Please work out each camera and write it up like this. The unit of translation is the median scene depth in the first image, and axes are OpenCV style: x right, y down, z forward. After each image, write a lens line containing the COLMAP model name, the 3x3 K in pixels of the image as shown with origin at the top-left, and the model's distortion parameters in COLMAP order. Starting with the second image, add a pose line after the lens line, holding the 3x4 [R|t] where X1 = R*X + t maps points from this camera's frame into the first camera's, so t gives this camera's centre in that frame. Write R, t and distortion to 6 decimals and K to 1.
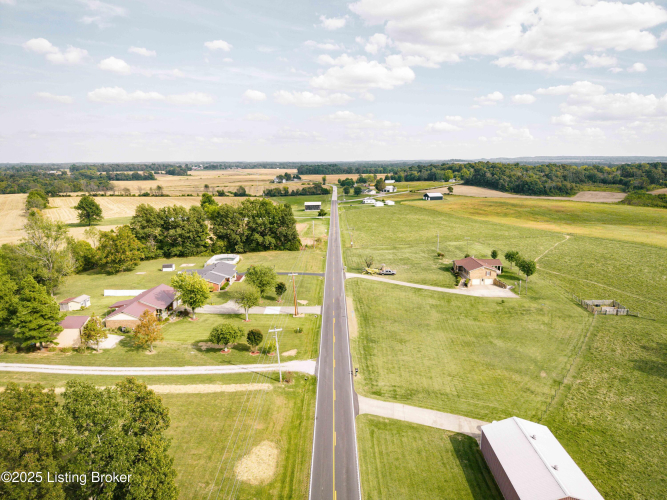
lens RADIAL K [[442.8, 0, 335.2], [0, 442.8, 253.8], [0, 0, 1]] dist [0.040028, -0.037194]
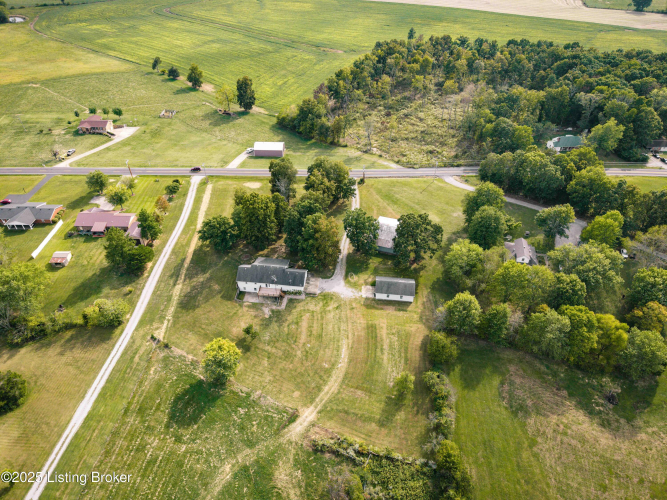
lens RADIAL K [[442.8, 0, 335.2], [0, 442.8, 253.8], [0, 0, 1]] dist [0.040028, -0.037194]
pose [[0.001275, -0.622853, 0.782338, -2.377313], [0.208709, 0.765276, 0.608929, -0.811459], [-0.977977, 0.162505, 0.130970, -0.010222]]
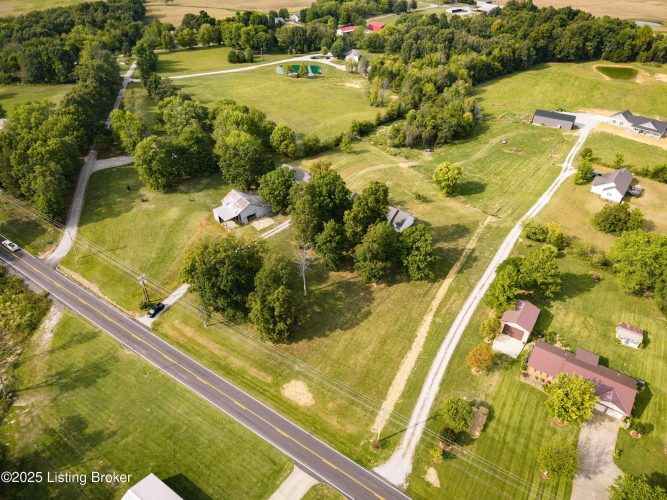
lens RADIAL K [[442.8, 0, 335.2], [0, 442.8, 253.8], [0, 0, 1]] dist [0.040028, -0.037194]
pose [[-0.549932, 0.515015, -0.657522, 0.437069], [-0.169772, 0.701889, 0.691758, -0.812744], [0.817773, 0.492048, -0.298556, 0.993353]]
